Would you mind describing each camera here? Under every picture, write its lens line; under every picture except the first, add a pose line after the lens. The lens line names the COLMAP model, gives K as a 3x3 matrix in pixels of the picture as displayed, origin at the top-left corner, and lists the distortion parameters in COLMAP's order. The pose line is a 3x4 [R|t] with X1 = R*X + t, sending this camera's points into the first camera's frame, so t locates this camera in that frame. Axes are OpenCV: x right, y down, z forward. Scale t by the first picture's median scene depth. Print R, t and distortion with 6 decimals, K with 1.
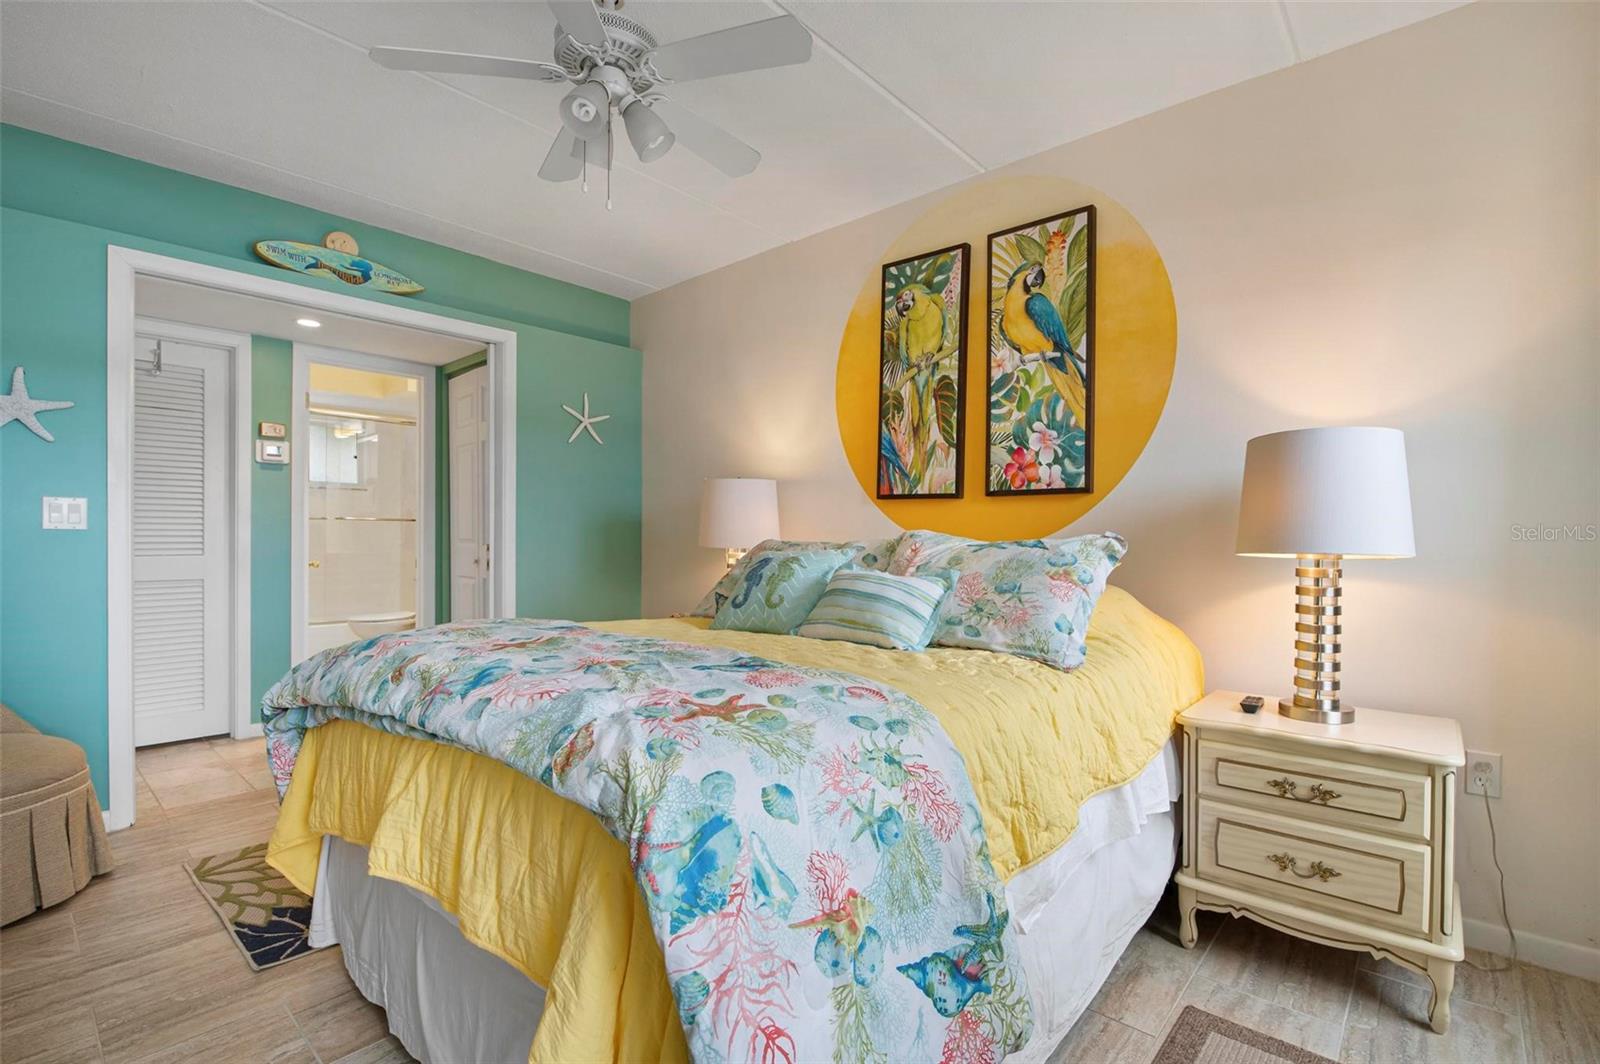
lens RADIAL K [[747.1, 0, 803.1], [0, 747.1, 539.5], [0, 0, 1]] dist [-0.008068, -0.002656]
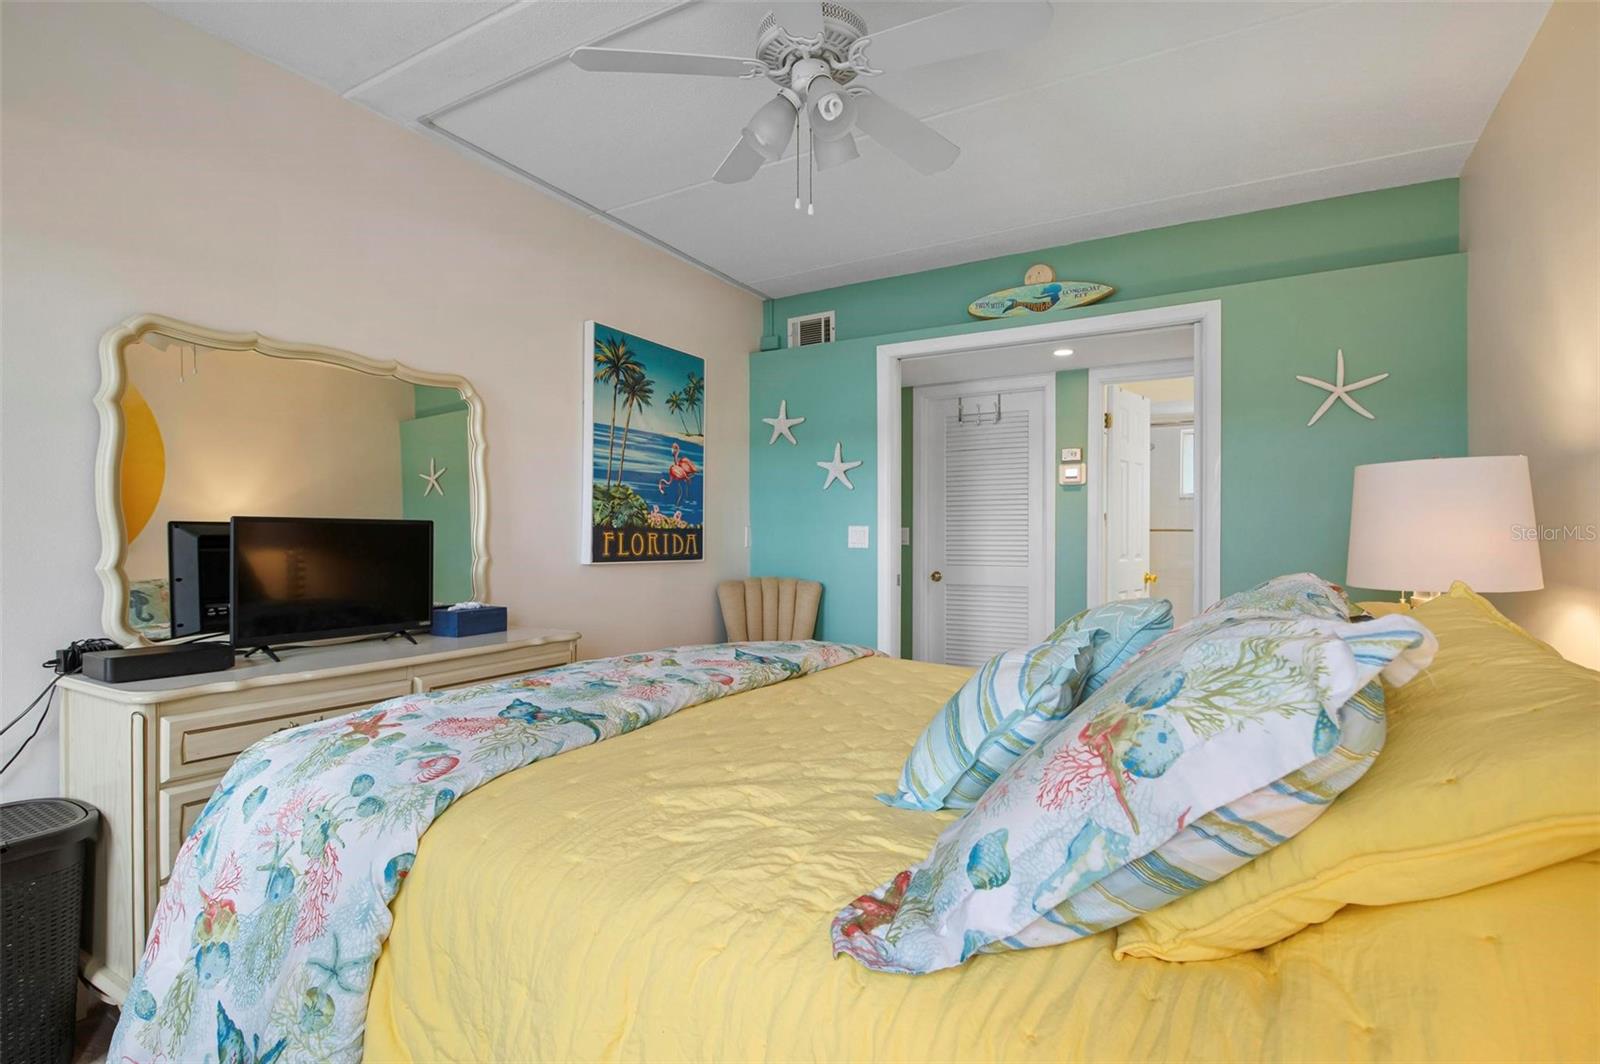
lens RADIAL K [[747.1, 0, 755.4], [0, 747.1, 543.1], [0, 0, 1]] dist [-0.008068, -0.002656]
pose [[0.184292, 0.002030, -0.982870, 0.756192], [-0.003439, 0.999993, 0.001420, -0.043307], [0.982866, 0.003118, 0.184297, 0.909273]]
